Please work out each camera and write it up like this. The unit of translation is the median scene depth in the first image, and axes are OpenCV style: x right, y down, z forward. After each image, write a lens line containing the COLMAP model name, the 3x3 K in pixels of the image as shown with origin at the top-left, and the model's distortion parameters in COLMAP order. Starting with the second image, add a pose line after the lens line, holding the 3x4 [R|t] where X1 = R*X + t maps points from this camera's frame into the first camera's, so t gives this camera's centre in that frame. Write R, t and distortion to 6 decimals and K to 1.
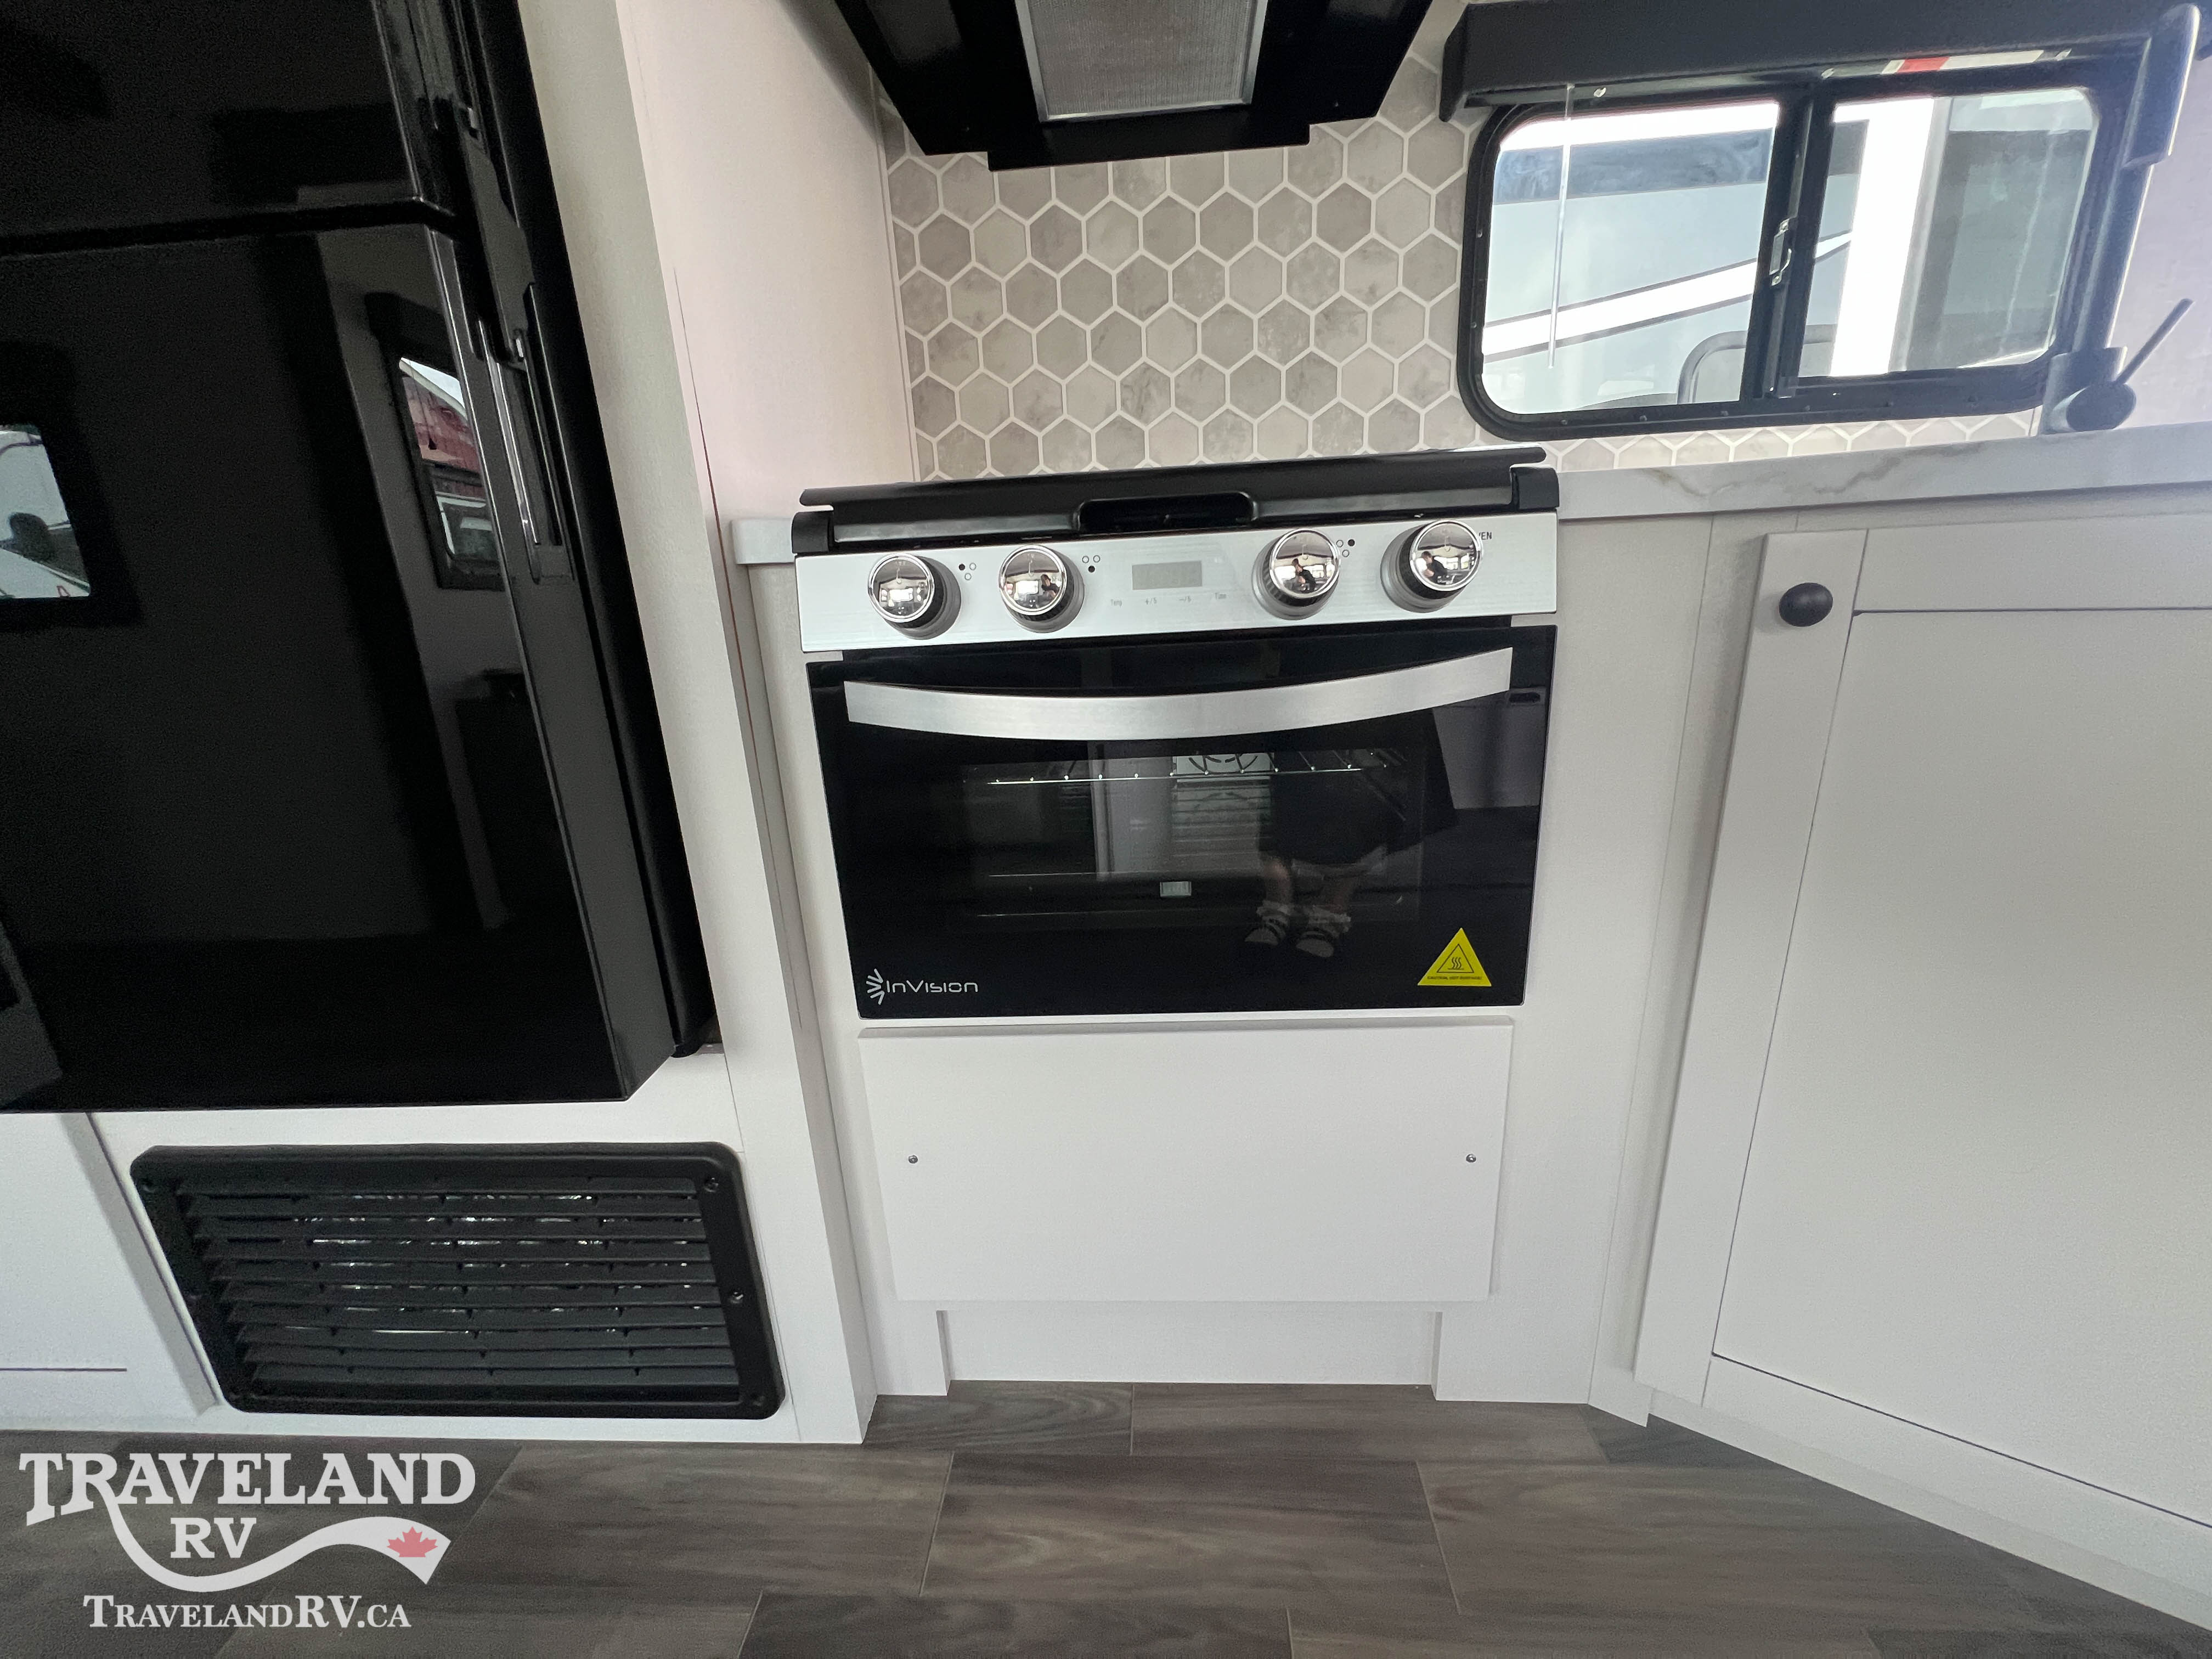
lens RADIAL K [[886.6, 0, 1104.0], [0, 886.6, 825.9], [0, 0, 1]] dist [-0.001912, 0.000084]
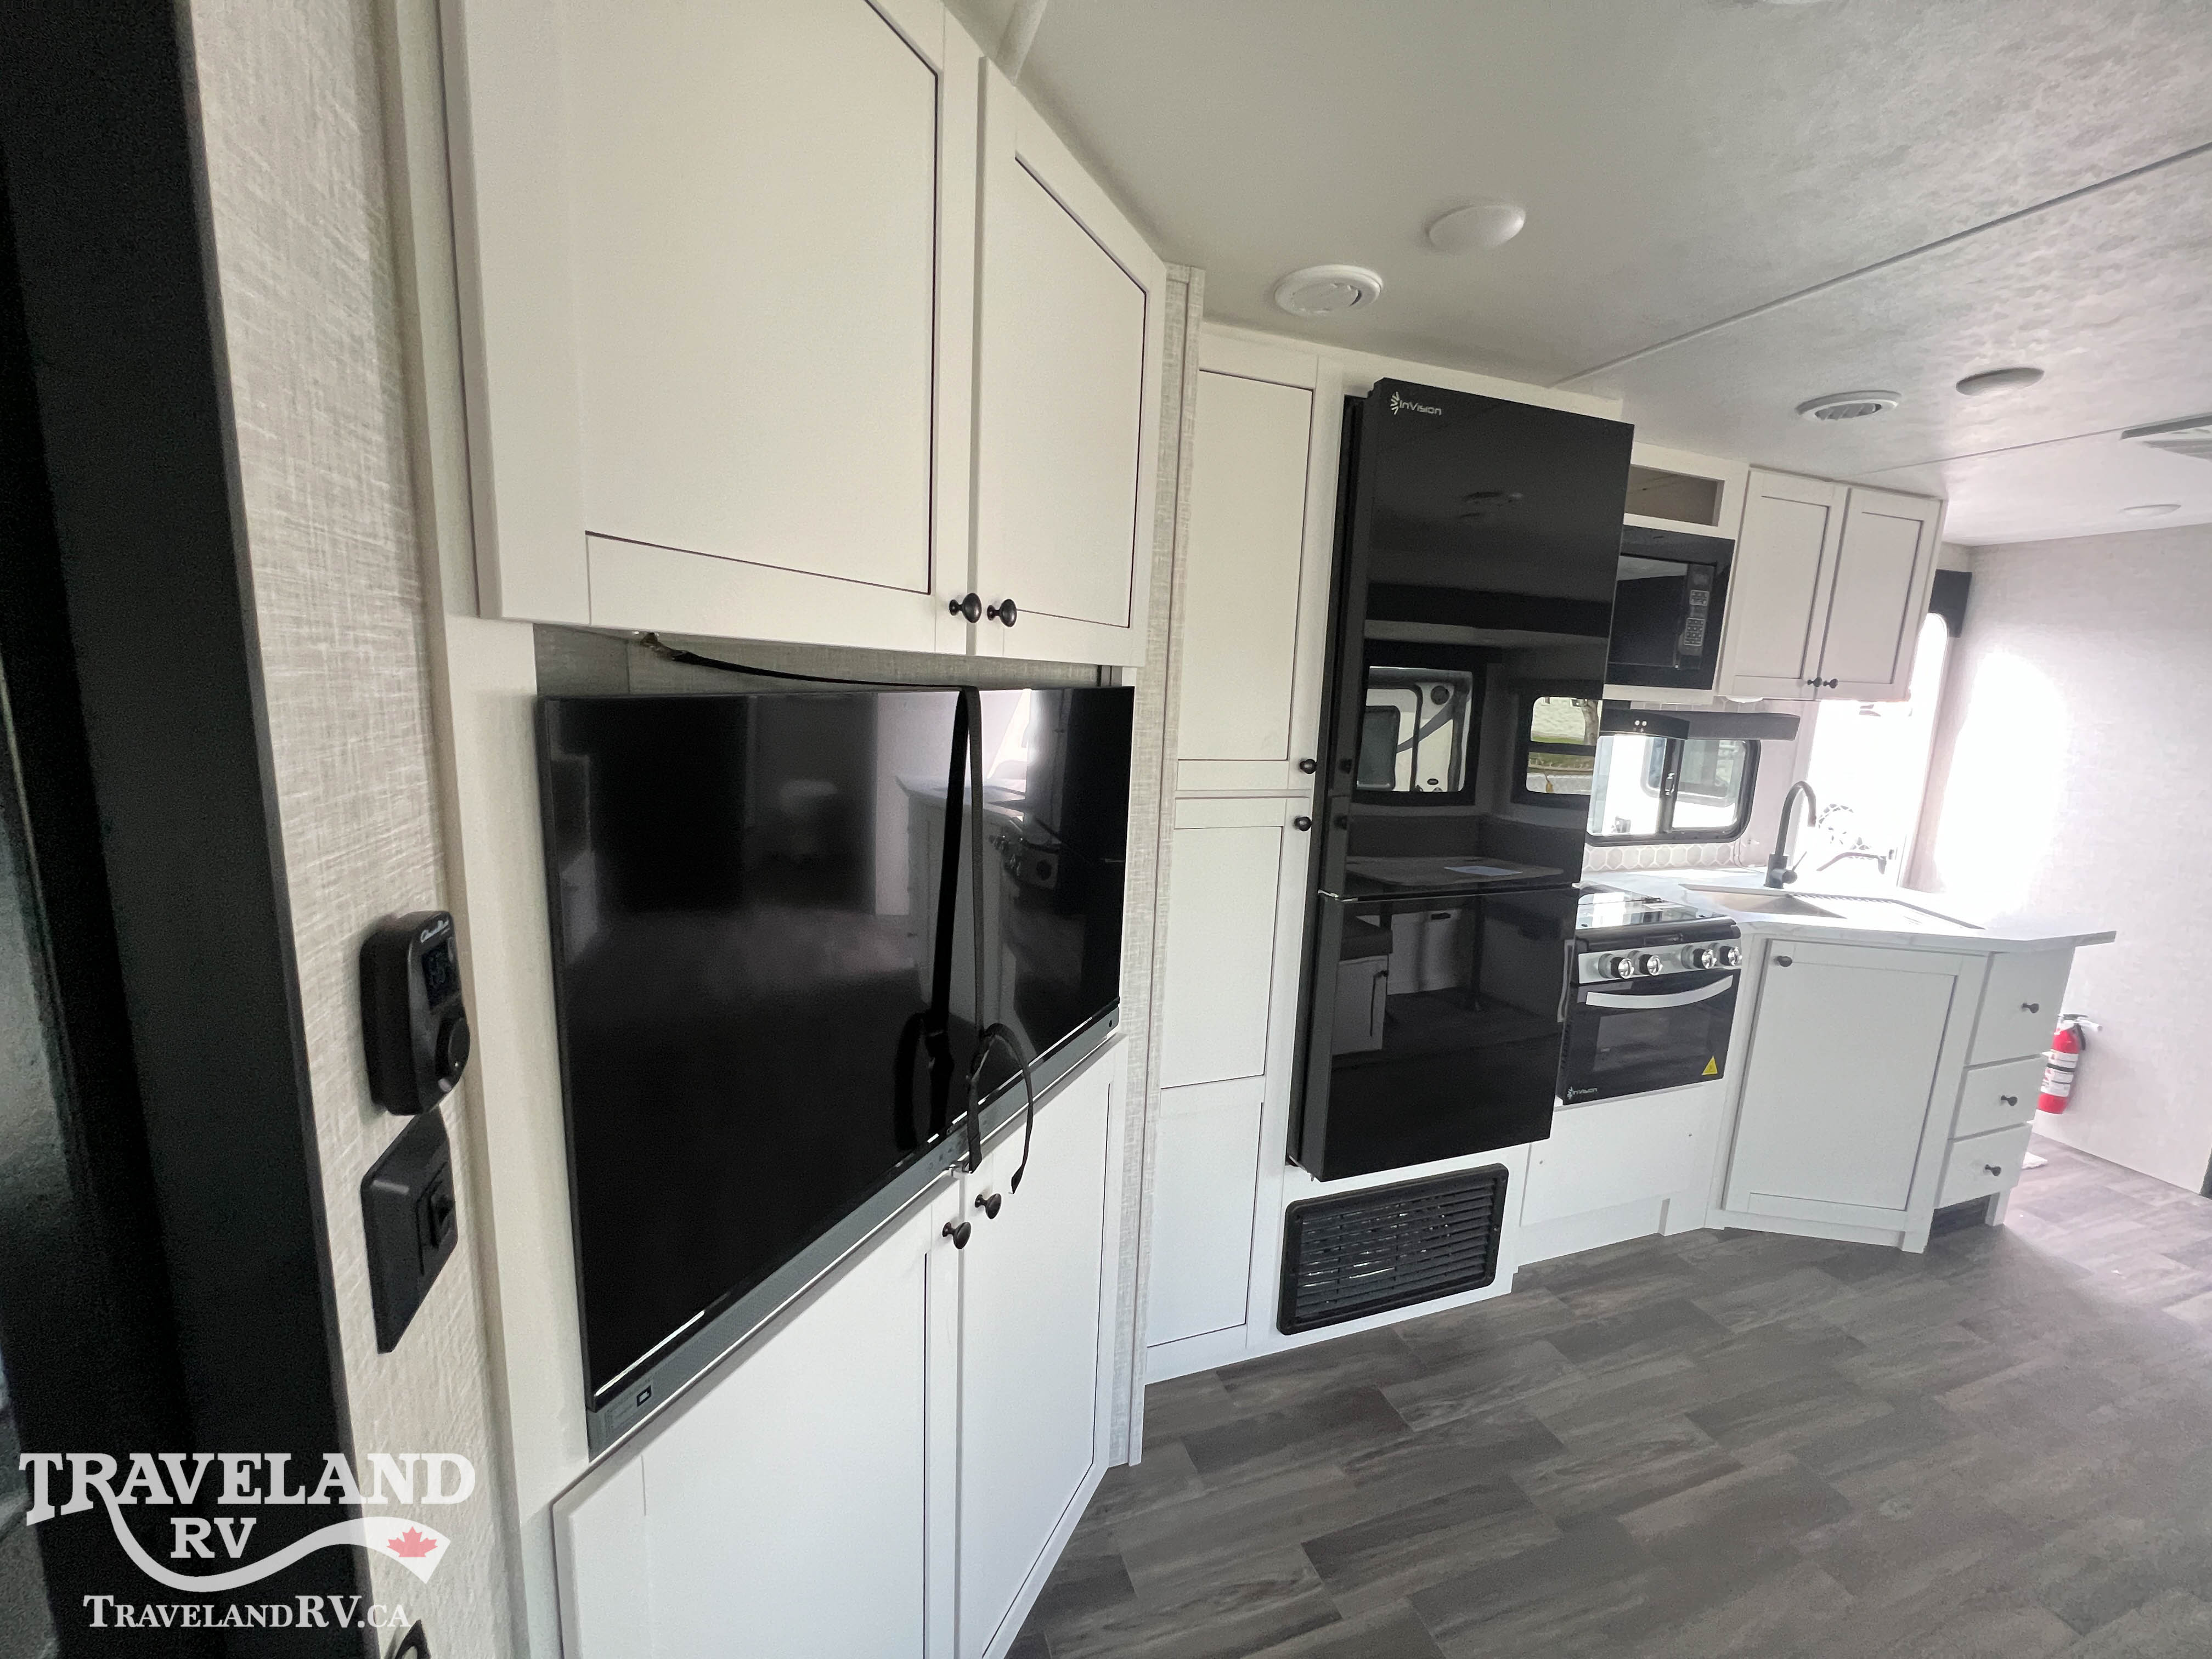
lens RADIAL K [[886.6, 0, 1104.0], [0, 886.6, 825.9], [0, 0, 1]] dist [-0.001912, 0.000084]
pose [[0.916983, 0.021429, 0.398351, -1.834634], [0.027718, 0.992721, -0.117208, -0.251226], [-0.397963, 0.118519, 0.909714, -0.728301]]
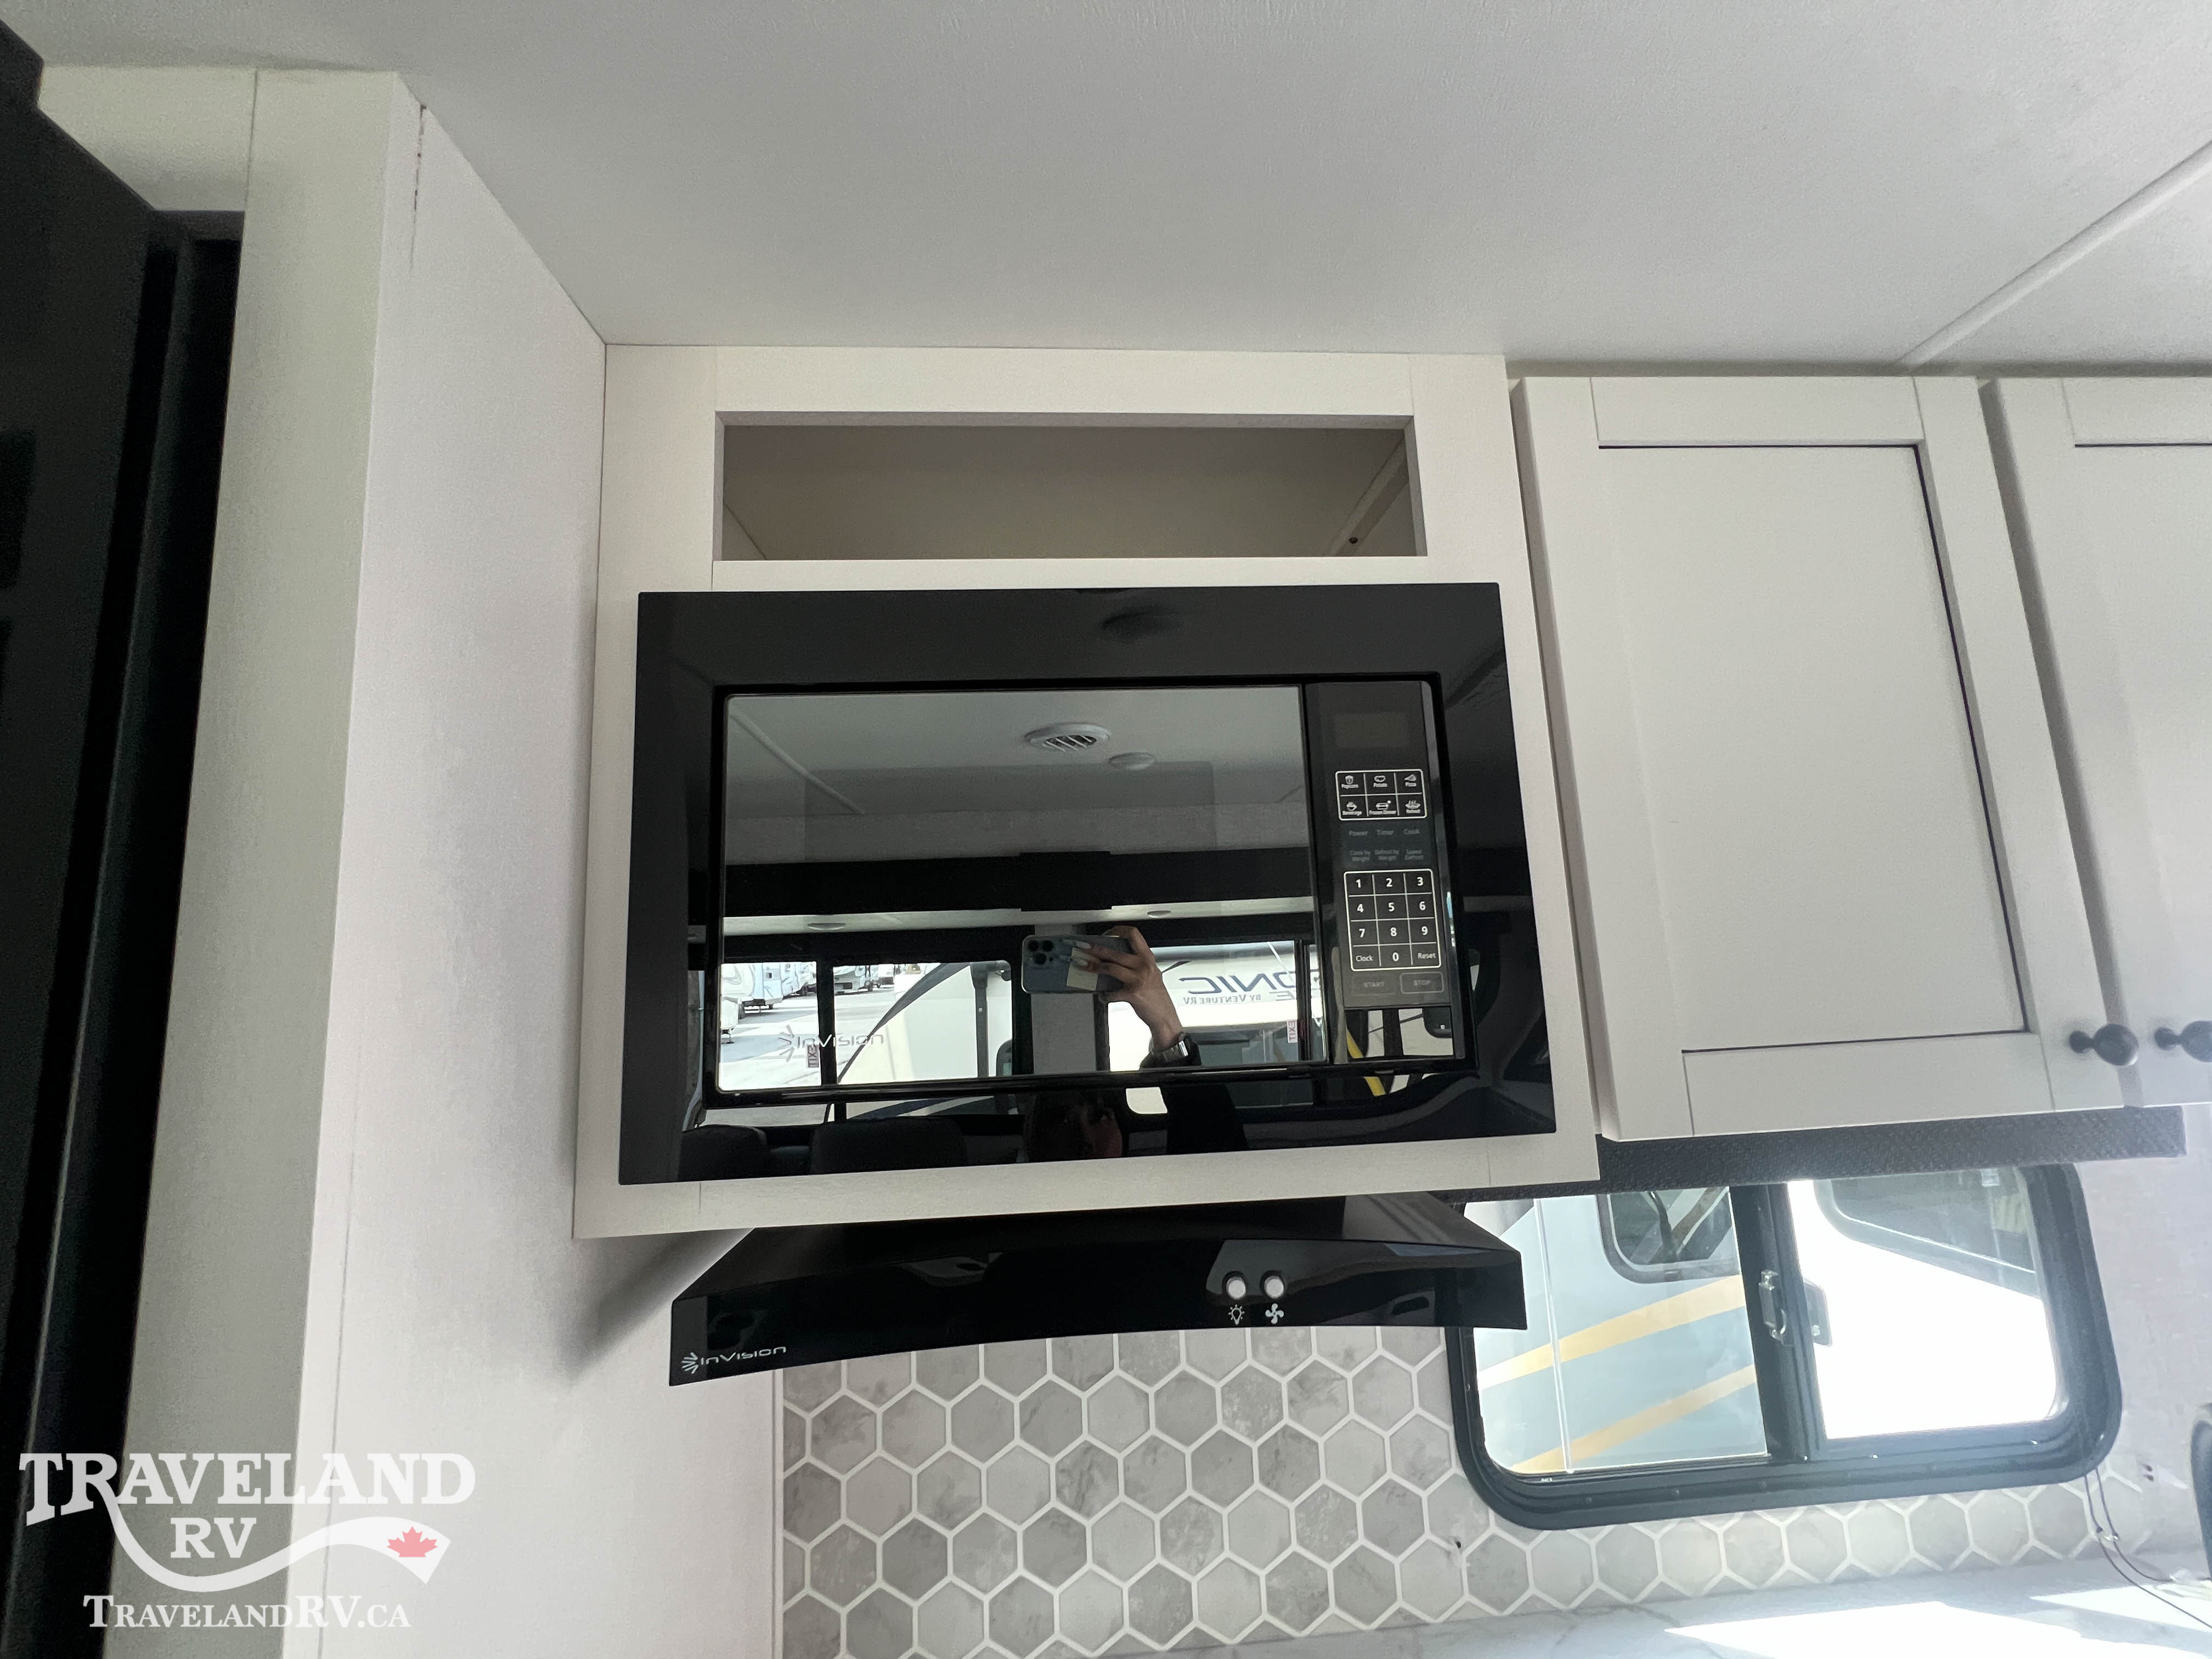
lens RADIAL K [[886.6, 0, 1104.0], [0, 886.6, 825.9], [0, 0, 1]] dist [-0.001912, 0.000084]
pose [[0.992632, 0.023080, 0.118951, -0.048583], [0.029071, 0.907655, -0.418708, -0.721842], [-0.117631, 0.419081, 0.900297, 0.037640]]
